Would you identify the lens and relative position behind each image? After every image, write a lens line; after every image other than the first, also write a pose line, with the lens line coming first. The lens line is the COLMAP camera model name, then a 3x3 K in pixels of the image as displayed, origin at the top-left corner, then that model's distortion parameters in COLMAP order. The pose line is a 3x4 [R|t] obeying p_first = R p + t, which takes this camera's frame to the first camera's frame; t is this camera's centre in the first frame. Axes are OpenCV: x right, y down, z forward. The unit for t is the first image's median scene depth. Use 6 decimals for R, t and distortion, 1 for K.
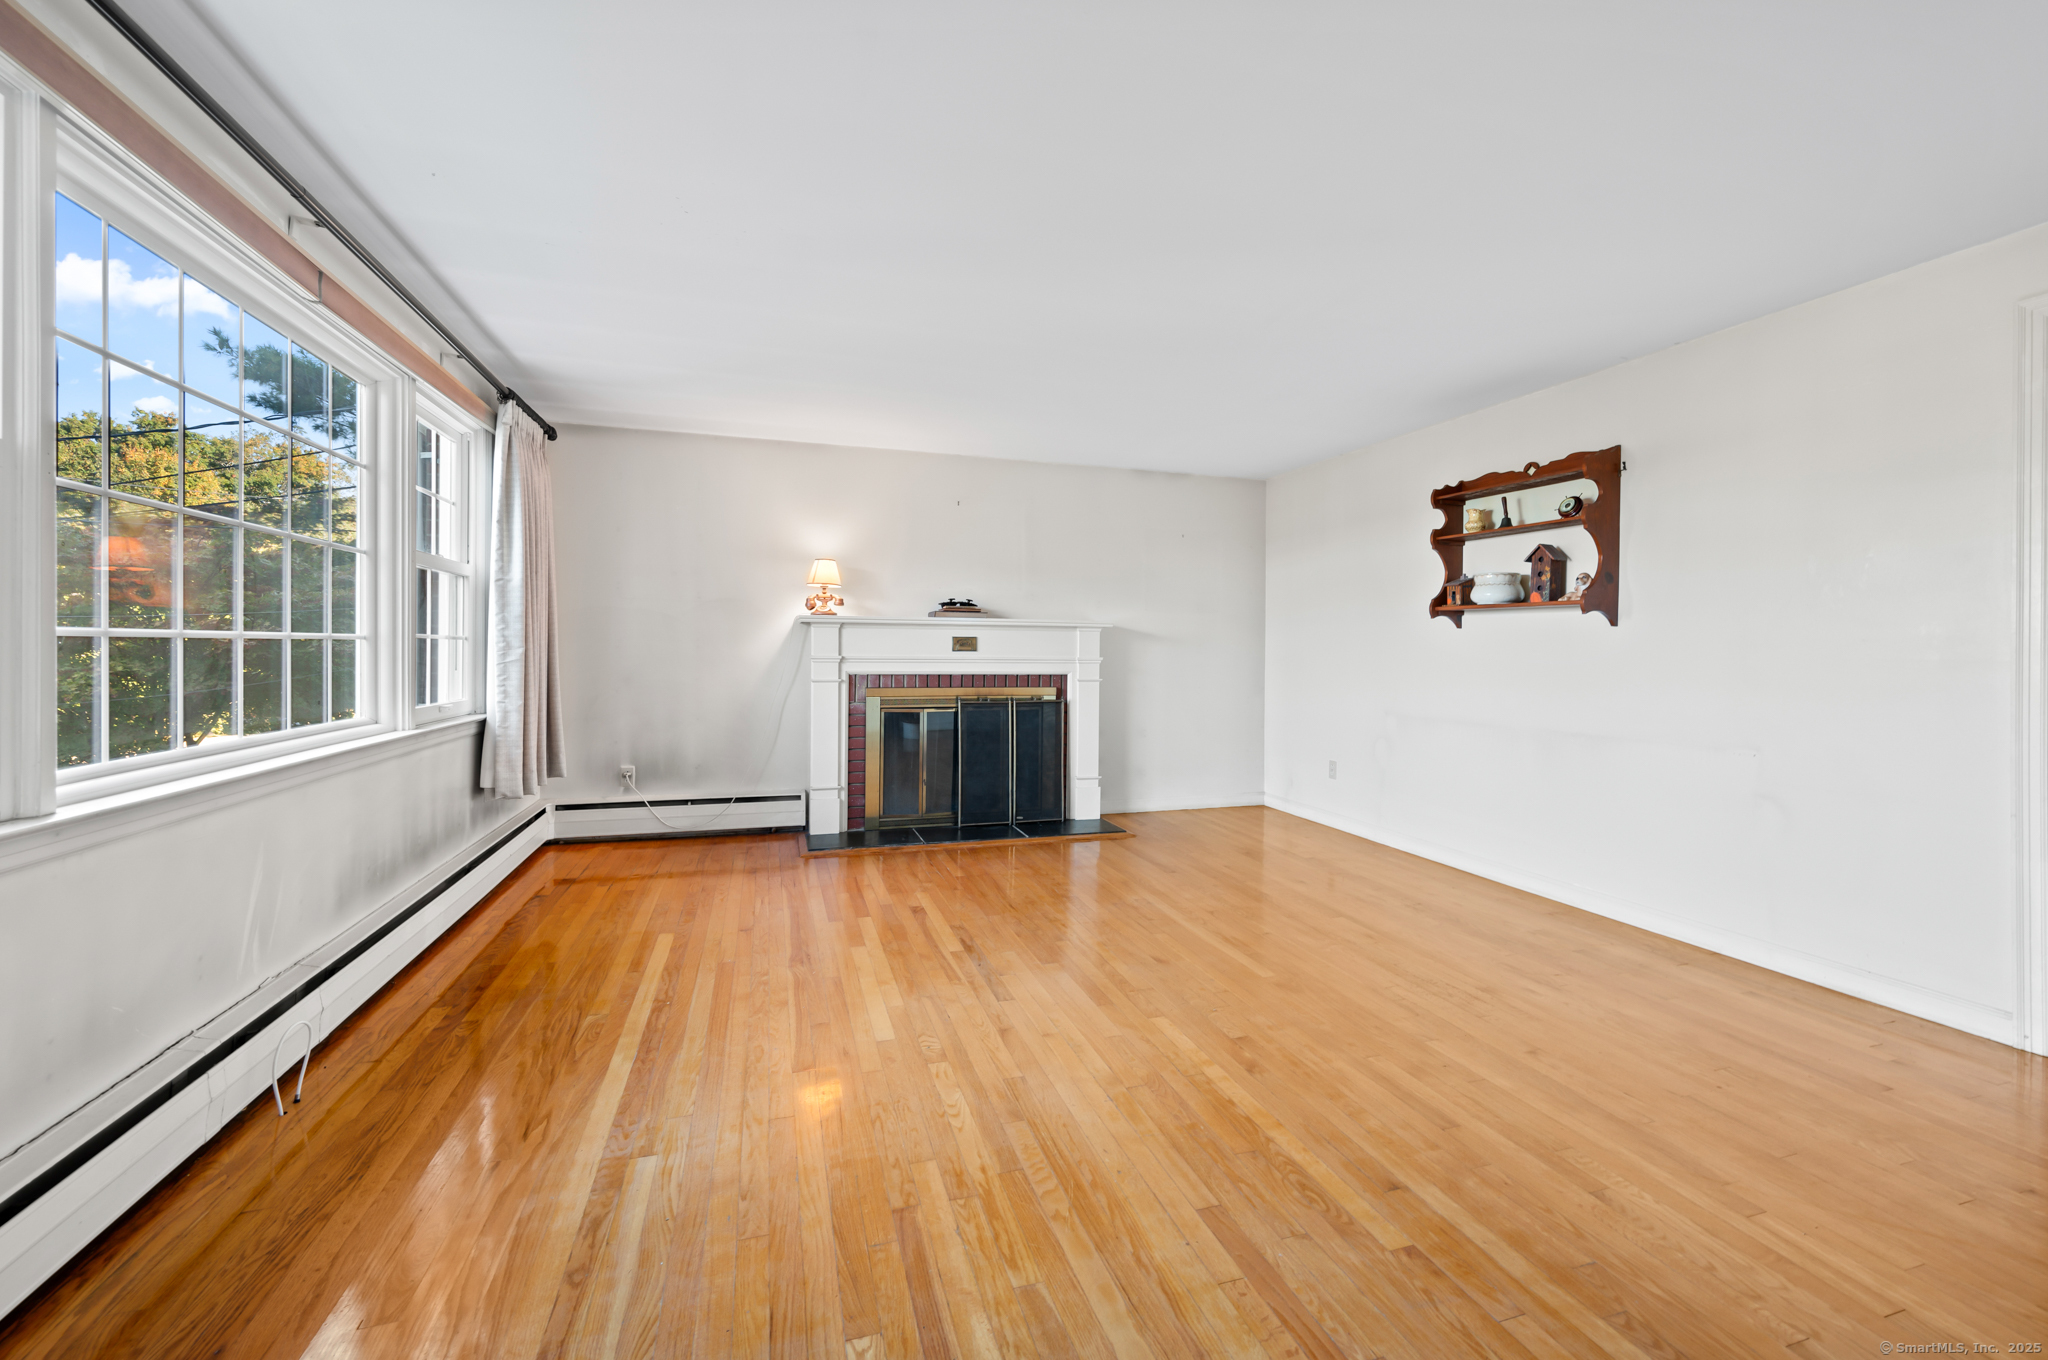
lens RADIAL K [[832.1, 0, 1031.7], [0, 832.1, 641.1], [0, 0, 1]] dist [0.000155, -0.000036]
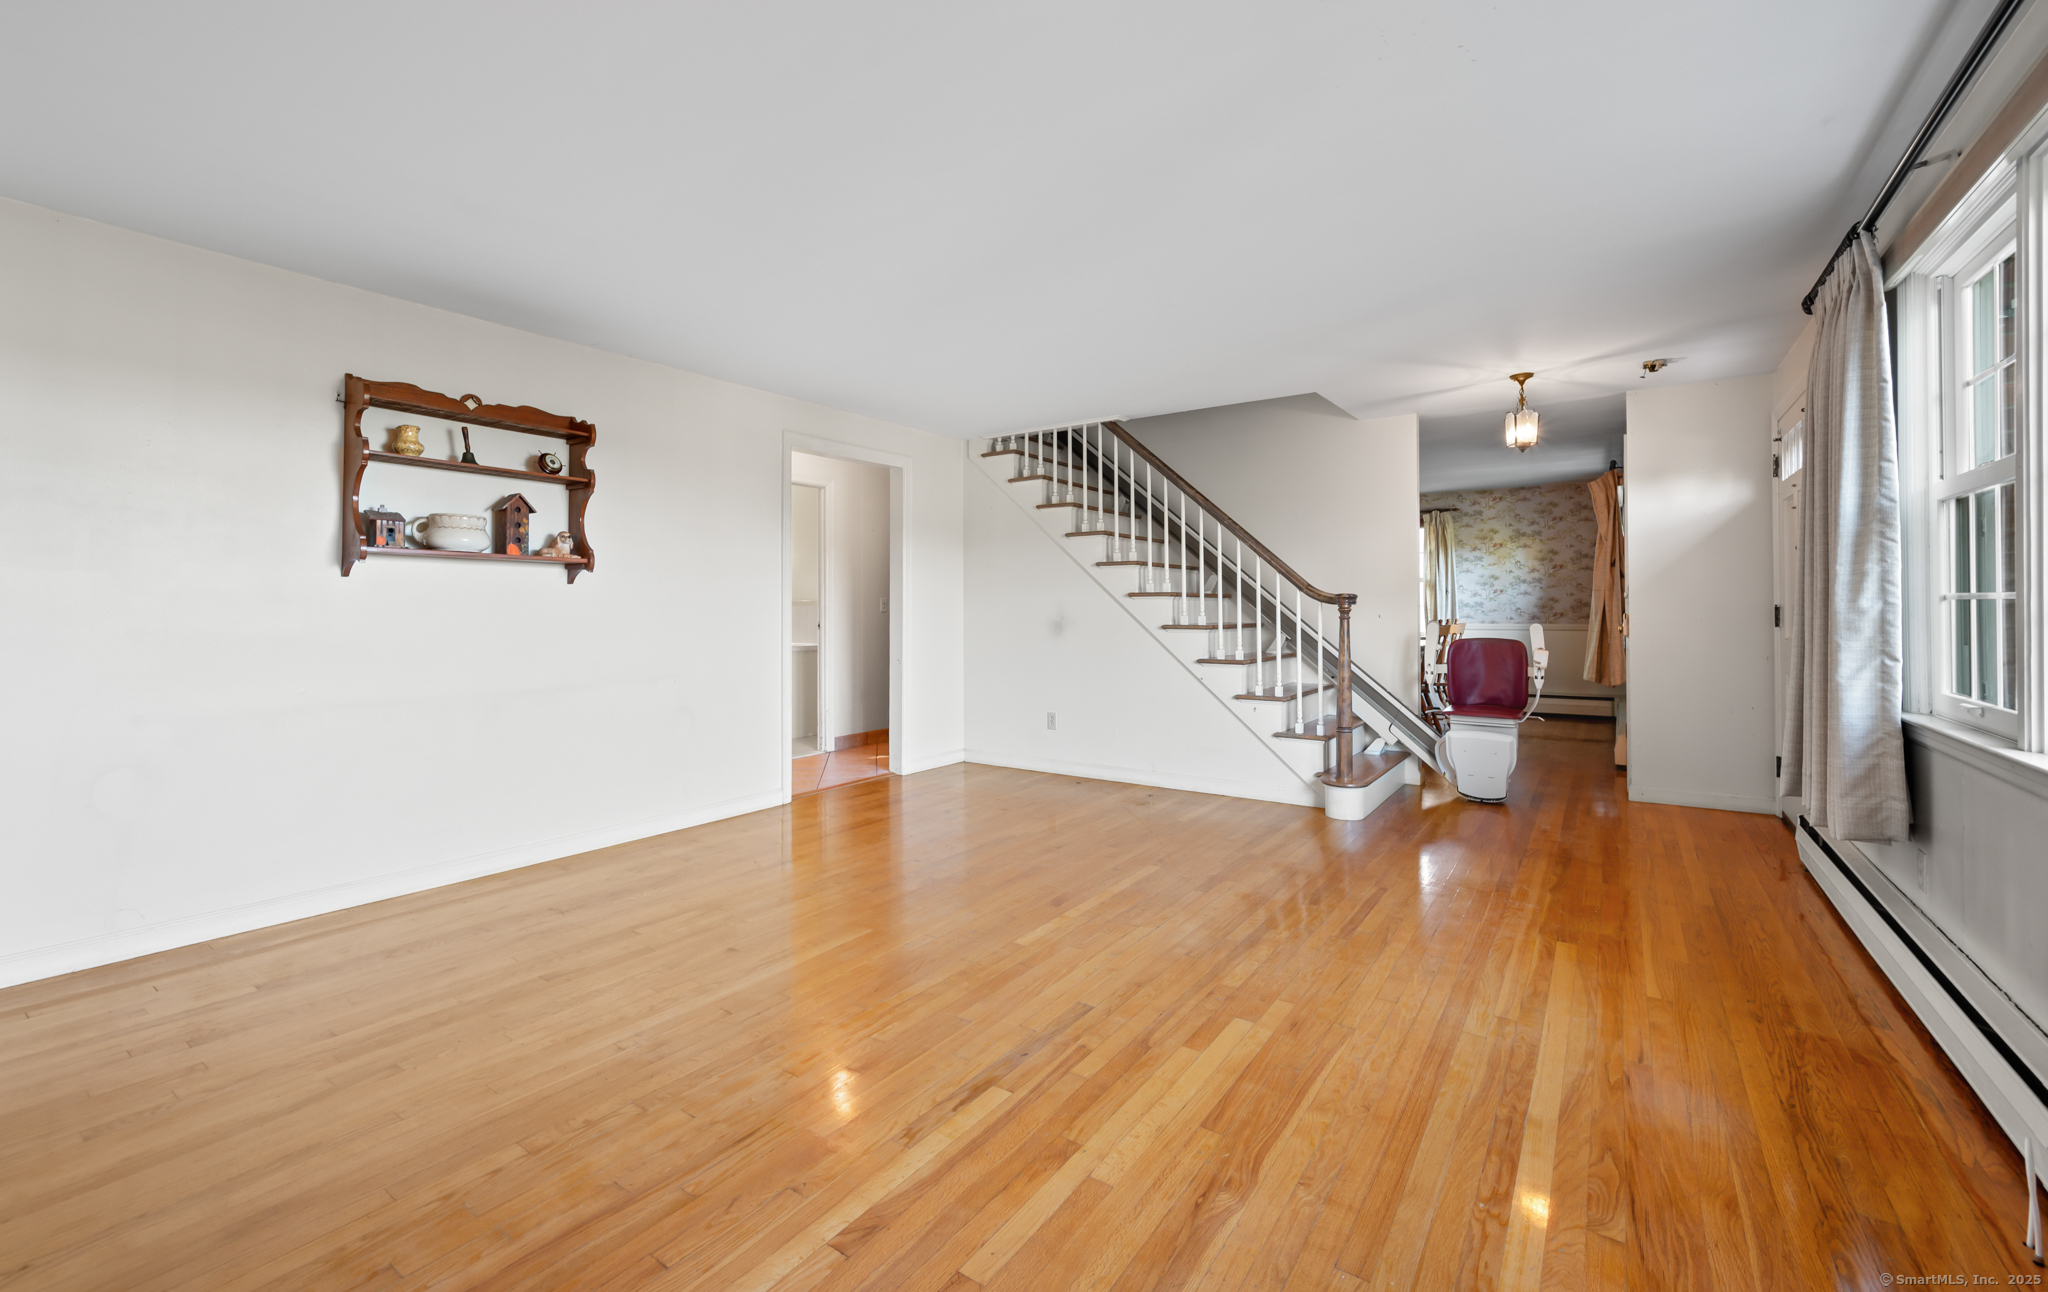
lens RADIAL K [[839.2, 0, 1028.0], [0, 839.2, 599.6], [0, 0, 1]] dist [0.001505, -0.000080]
pose [[-0.608336, 0.002197, 0.793676, -0.387065], [-0.011620, 0.999864, -0.011674, 0.005737], [-0.793594, -0.016324, -0.608228, 0.879731]]
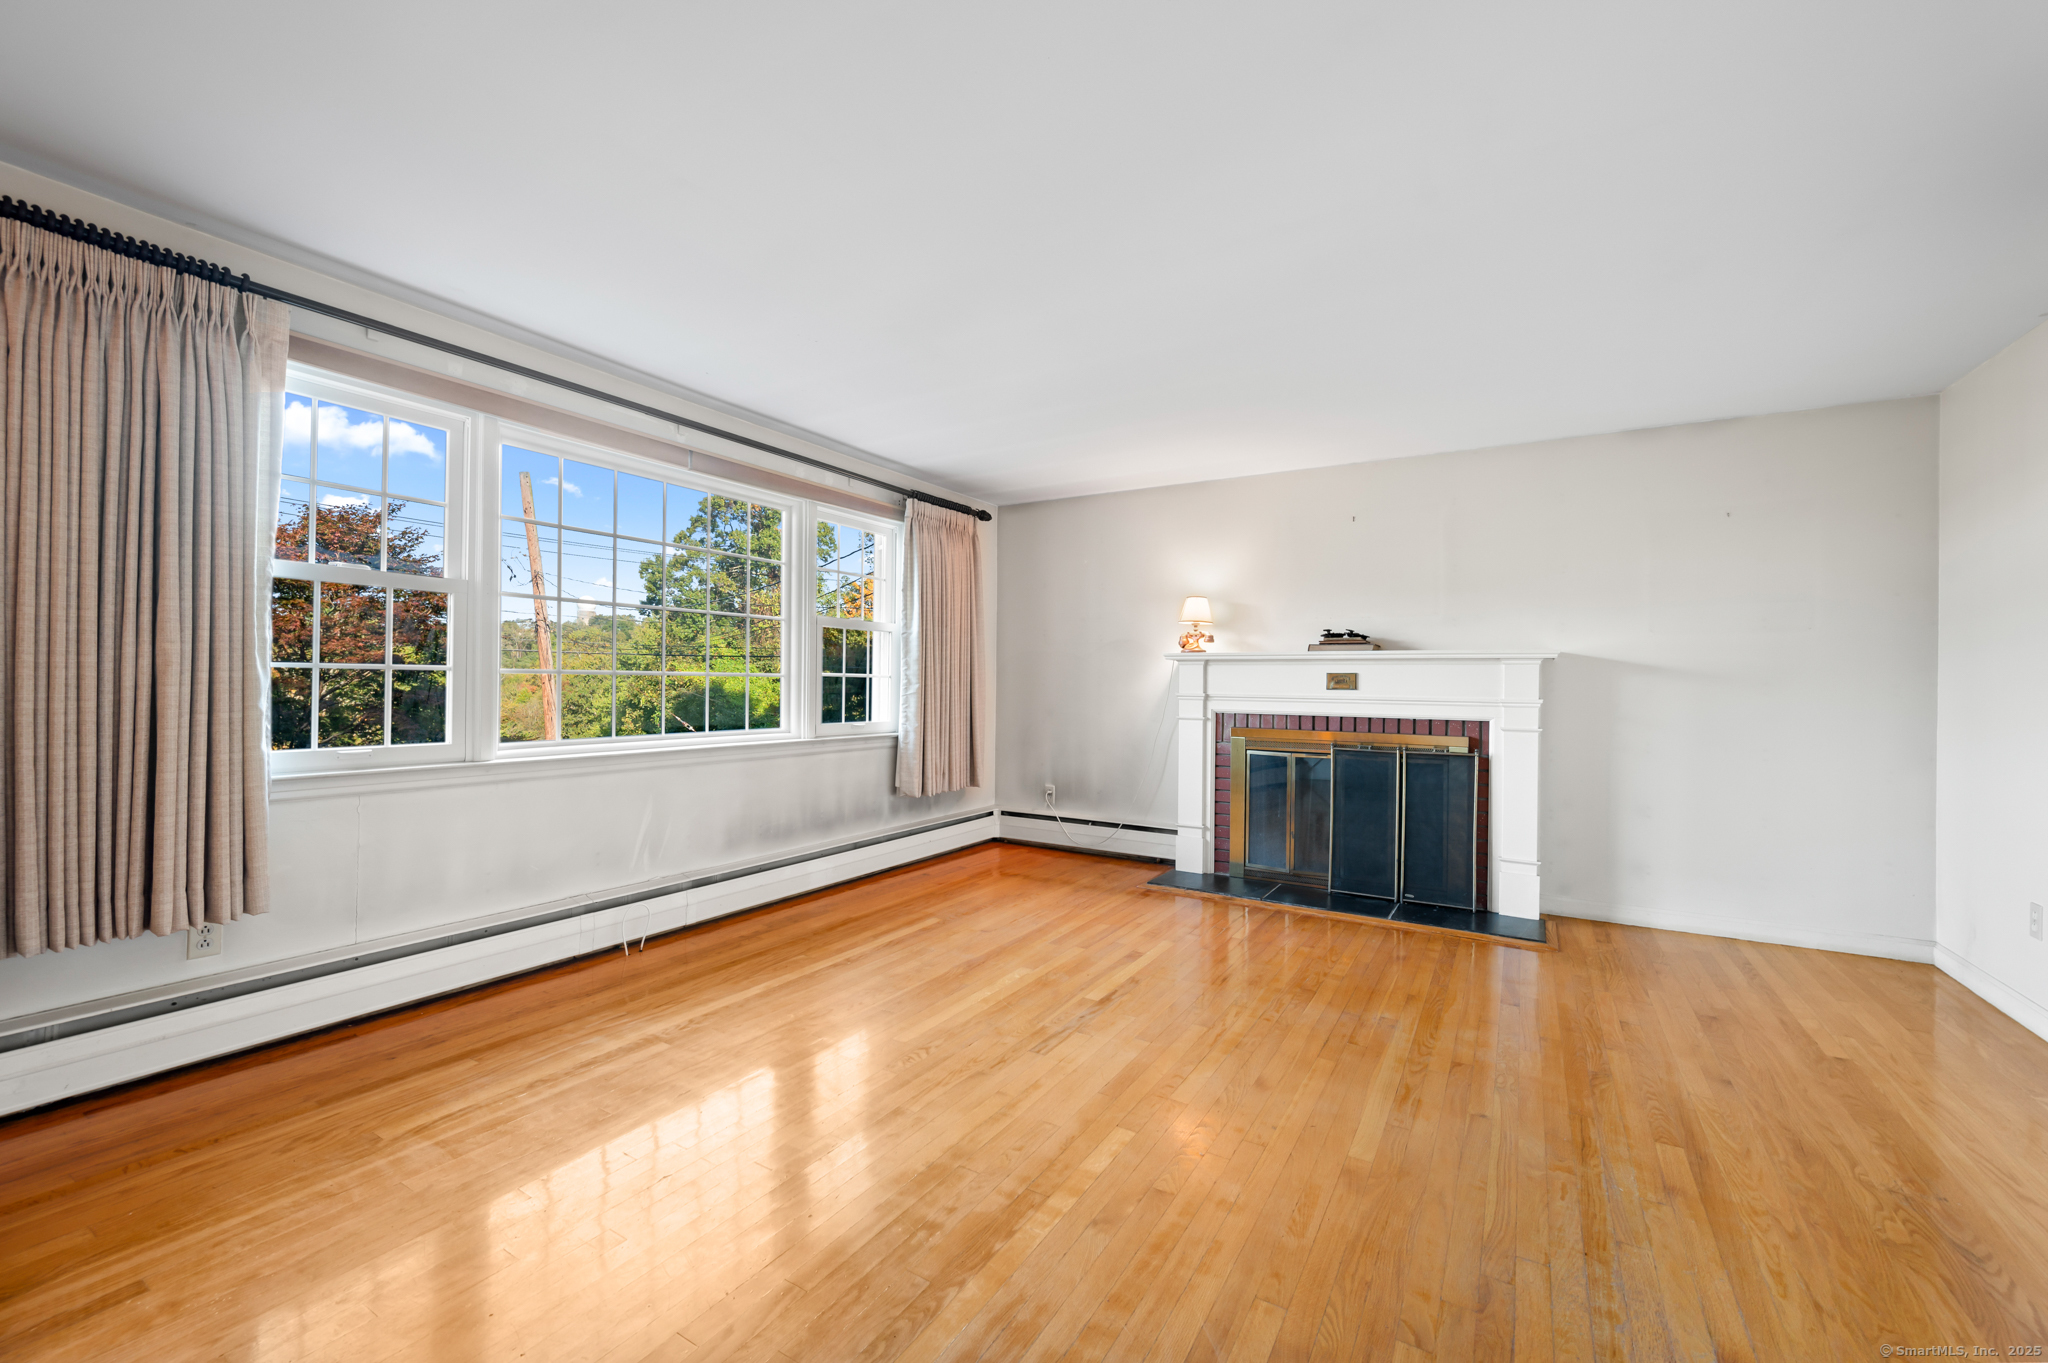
lens RADIAL K [[824.5, 0, 1032.0], [0, 824.5, 676.4], [0, 0, 1]] dist [-0.000805, -0.000014]
pose [[0.660065, -0.006609, -0.751180, 0.370819], [0.000003, 0.999961, -0.008795, 0.006155], [0.751209, 0.005803, 0.660039, 0.205018]]
